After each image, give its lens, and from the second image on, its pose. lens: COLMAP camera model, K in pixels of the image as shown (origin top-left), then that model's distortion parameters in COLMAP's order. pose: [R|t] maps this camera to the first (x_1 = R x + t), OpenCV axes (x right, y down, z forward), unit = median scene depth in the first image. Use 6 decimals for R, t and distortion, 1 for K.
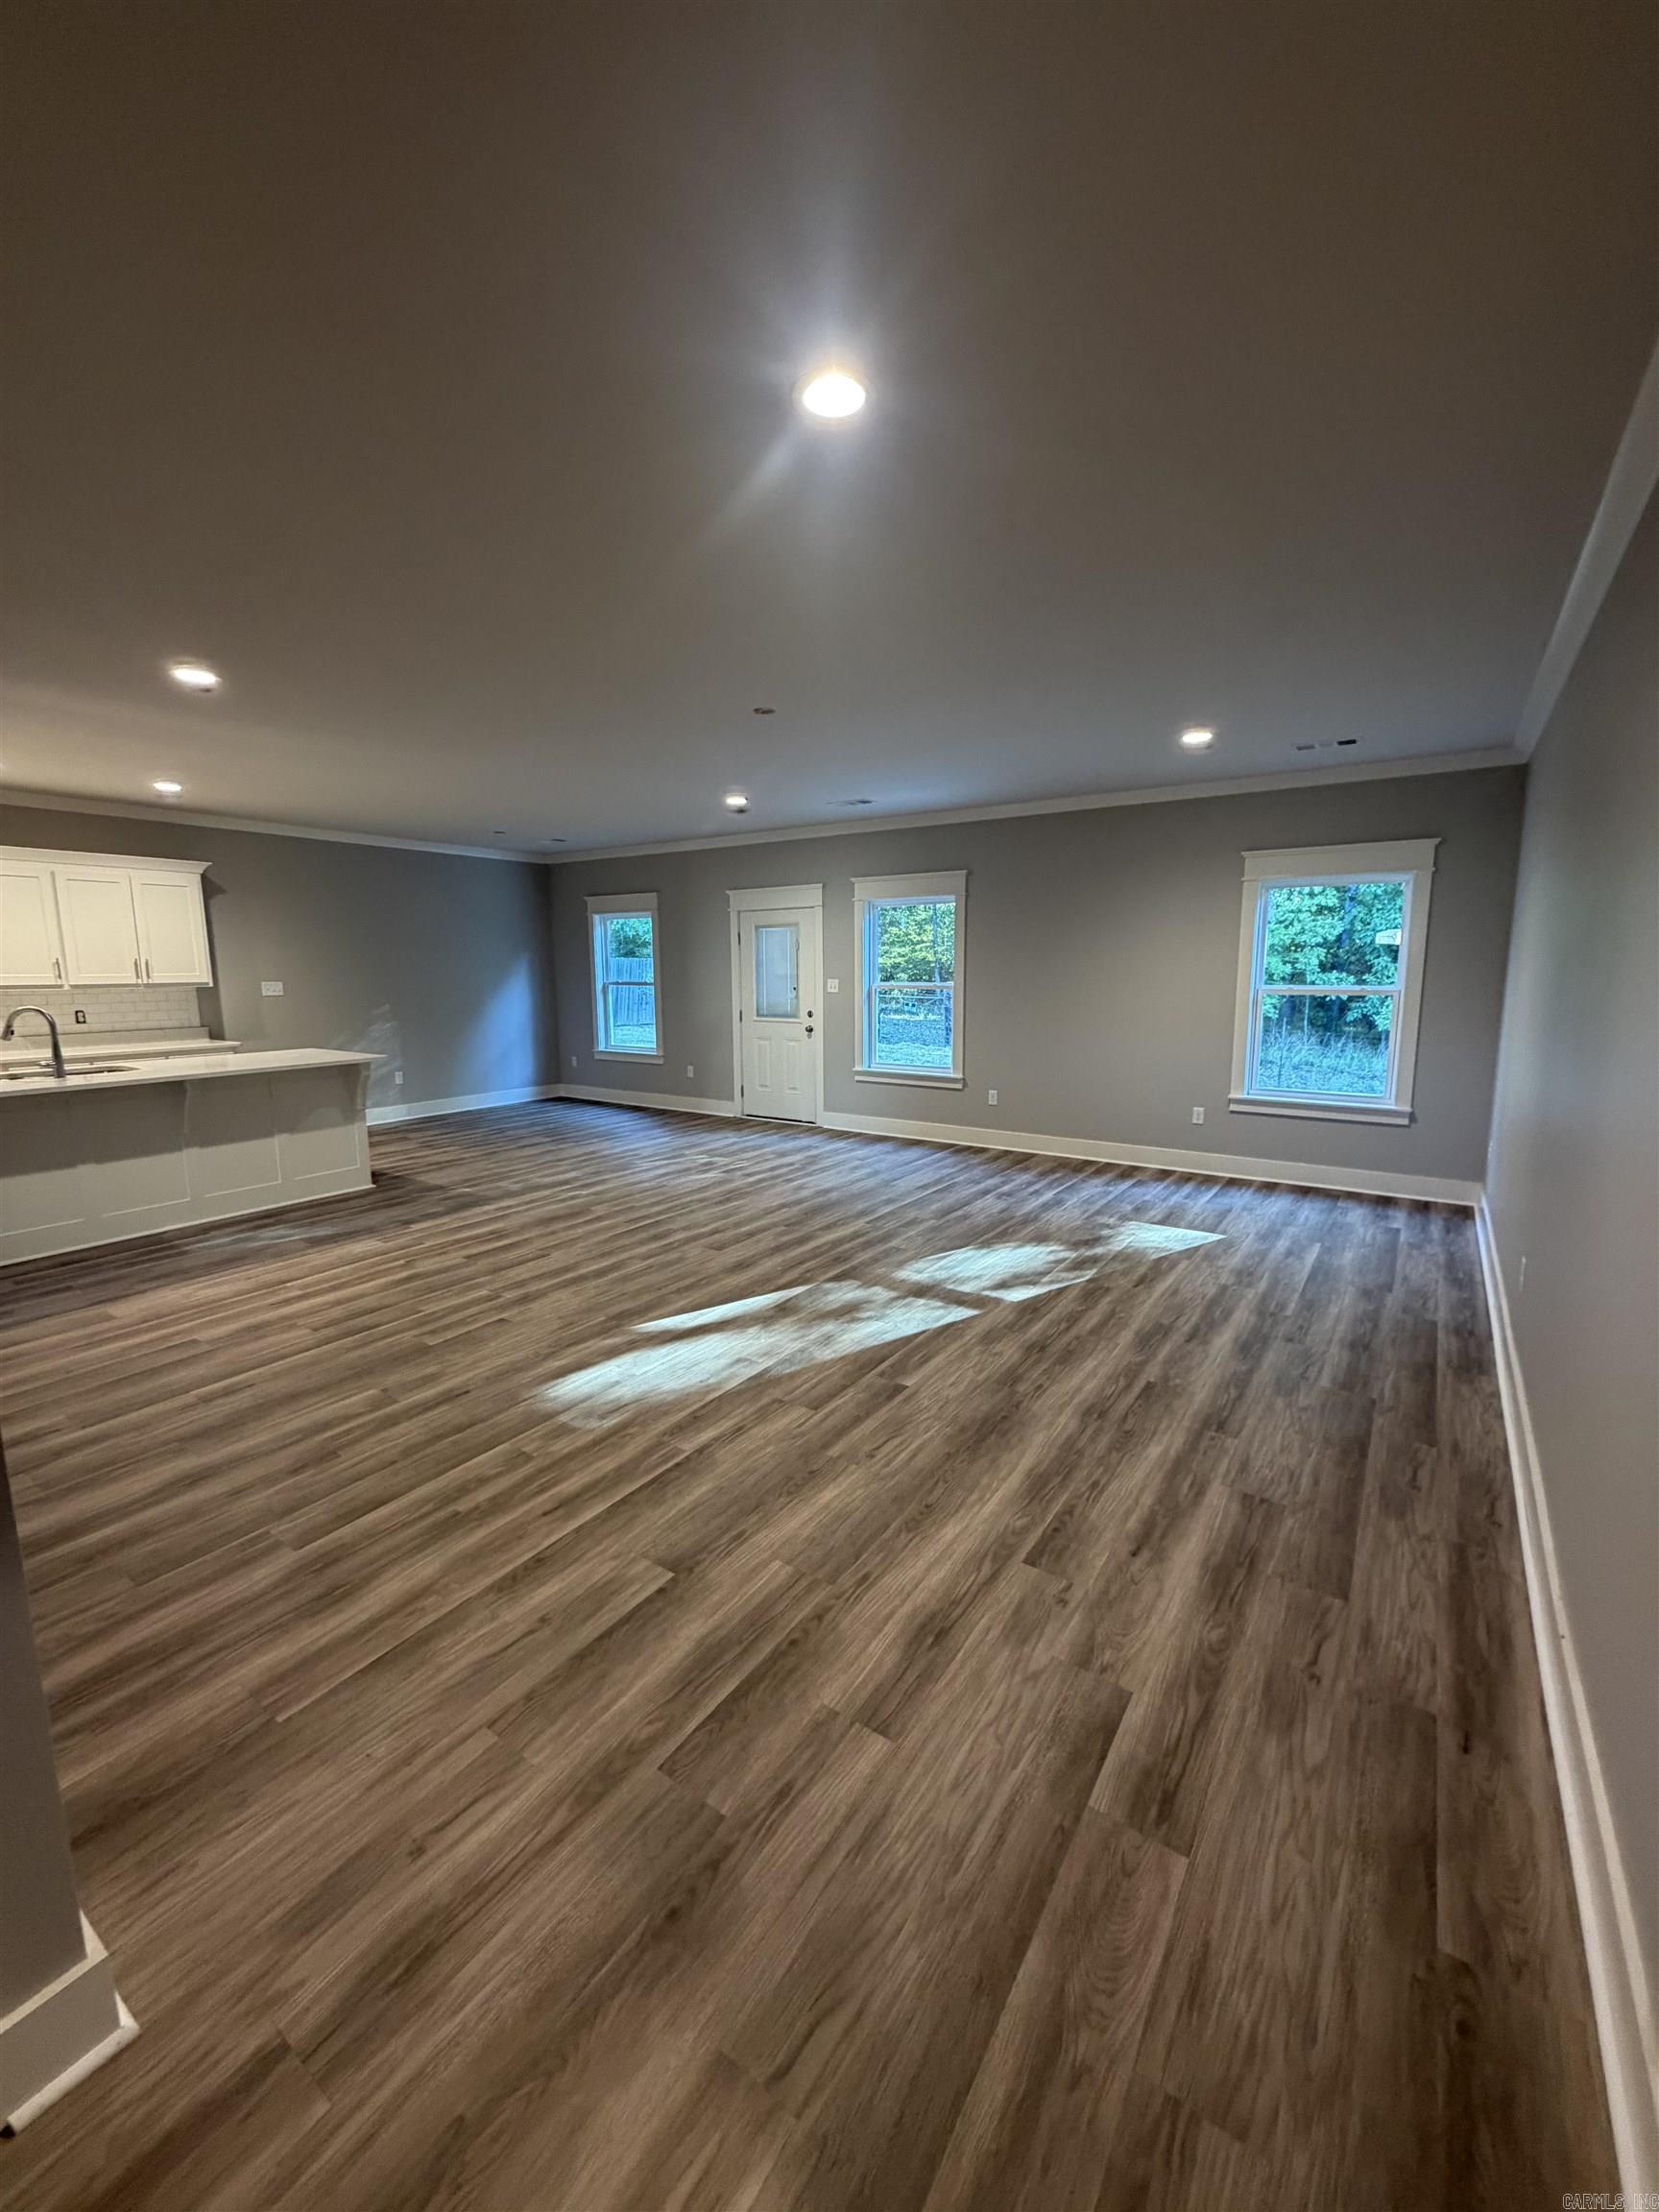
lens RADIAL K [[889.0, 0, 824.4], [0, 889.0, 1103.1], [0, 0, 1]] dist [0.003357, -0.000480]
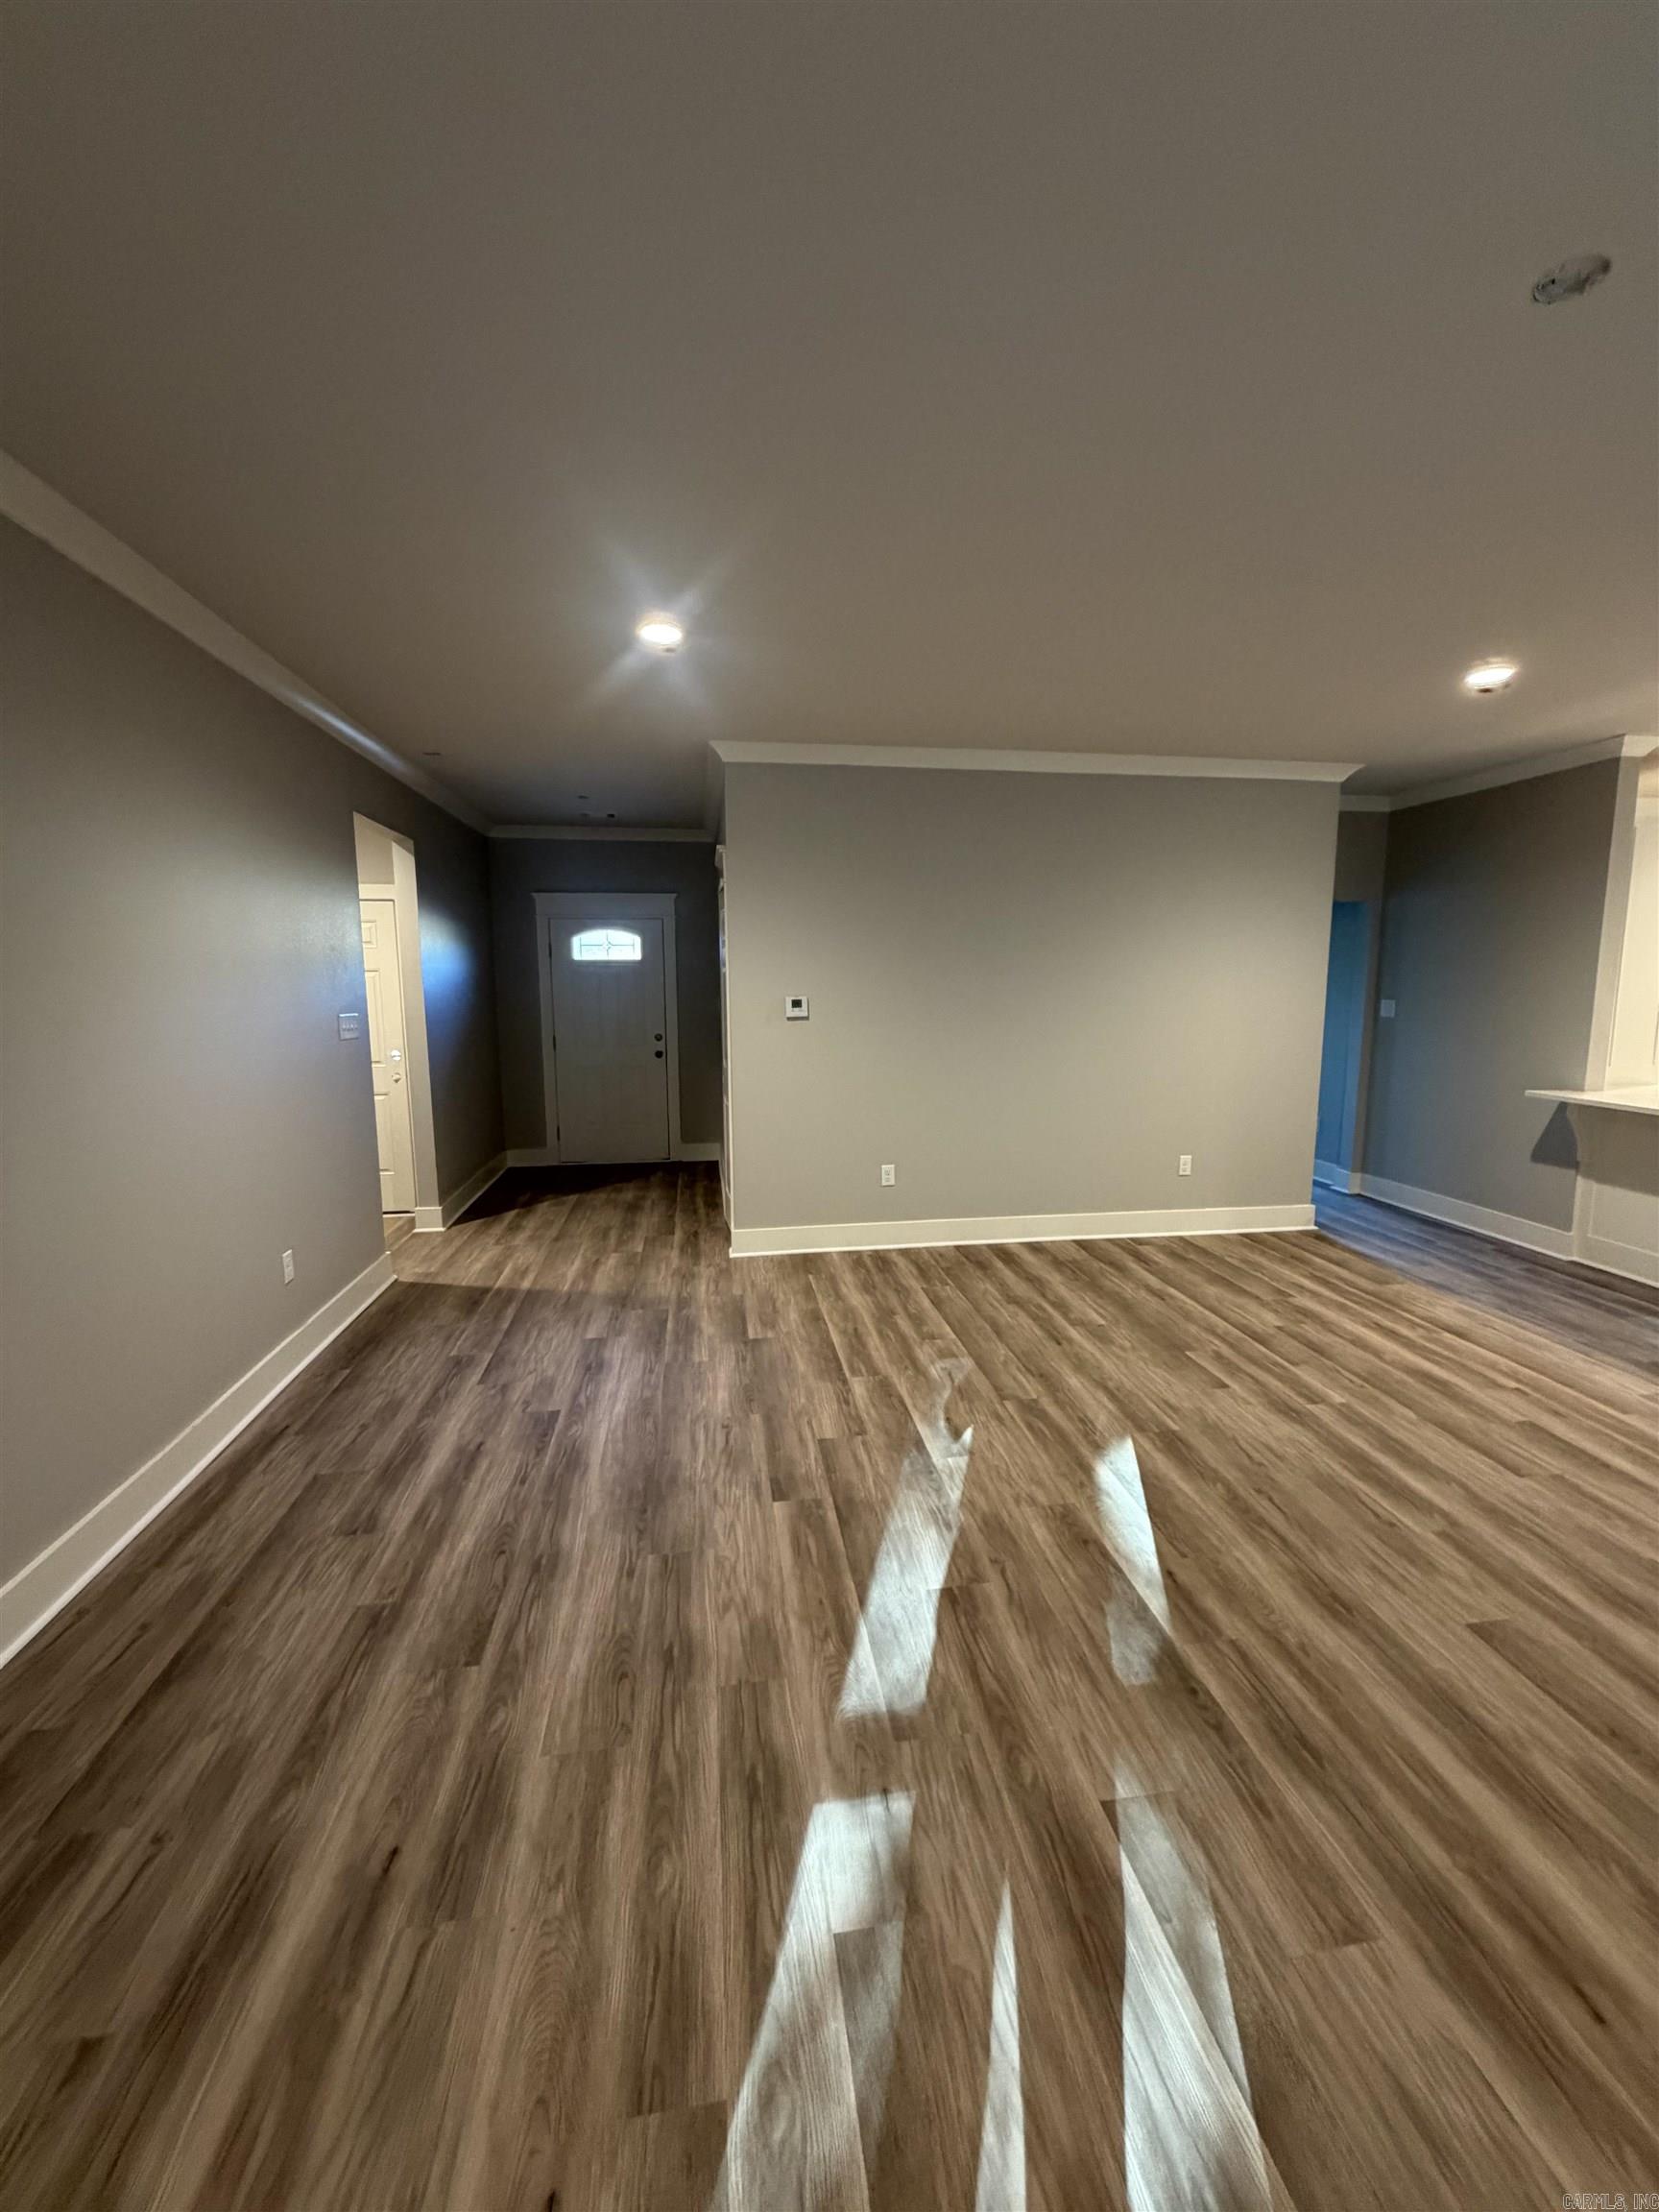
lens RADIAL K [[889.0, 0, 824.4], [0, 889.0, 1103.1], [0, 0, 1]] dist [0.003357, -0.000480]
pose [[-0.738473, 0.098993, -0.666977, 0.553141], [-0.097624, 0.963046, 0.251024, -0.235009], [0.667179, 0.250487, -0.701519, 1.476396]]
